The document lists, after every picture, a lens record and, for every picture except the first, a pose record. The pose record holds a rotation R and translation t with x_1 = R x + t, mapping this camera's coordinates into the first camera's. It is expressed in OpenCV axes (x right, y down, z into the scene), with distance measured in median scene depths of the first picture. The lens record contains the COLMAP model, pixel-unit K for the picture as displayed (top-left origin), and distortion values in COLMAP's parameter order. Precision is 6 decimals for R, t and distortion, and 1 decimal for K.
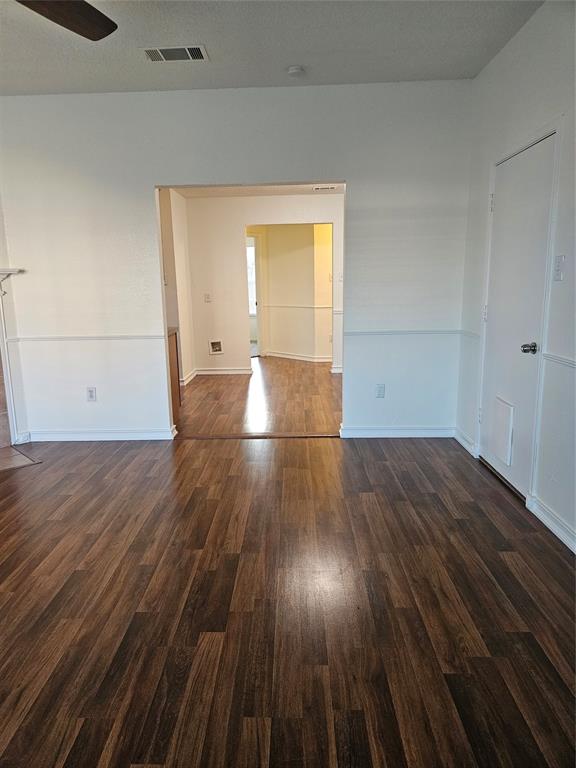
lens RADIAL K [[522.2, 0, 284.2], [0, 522.2, 369.8], [0, 0, 1]] dist [0.068301, -0.050859]
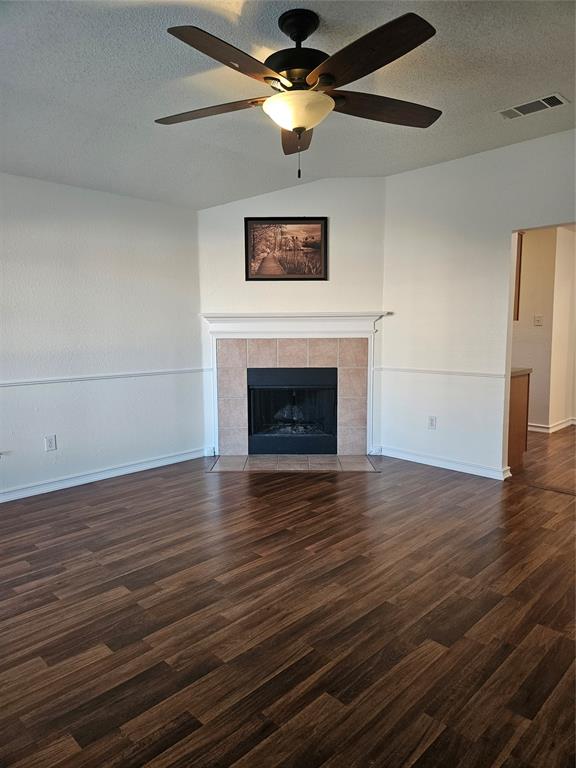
lens RADIAL K [[522.2, 0, 284.2], [0, 522.2, 369.8], [0, 0, 1]] dist [0.068301, -0.050859]
pose [[0.727758, 0.075229, -0.681696, 0.275725], [-0.127476, 0.991483, -0.026674, 0.009612], [0.673883, 0.106312, 0.731149, -0.052465]]
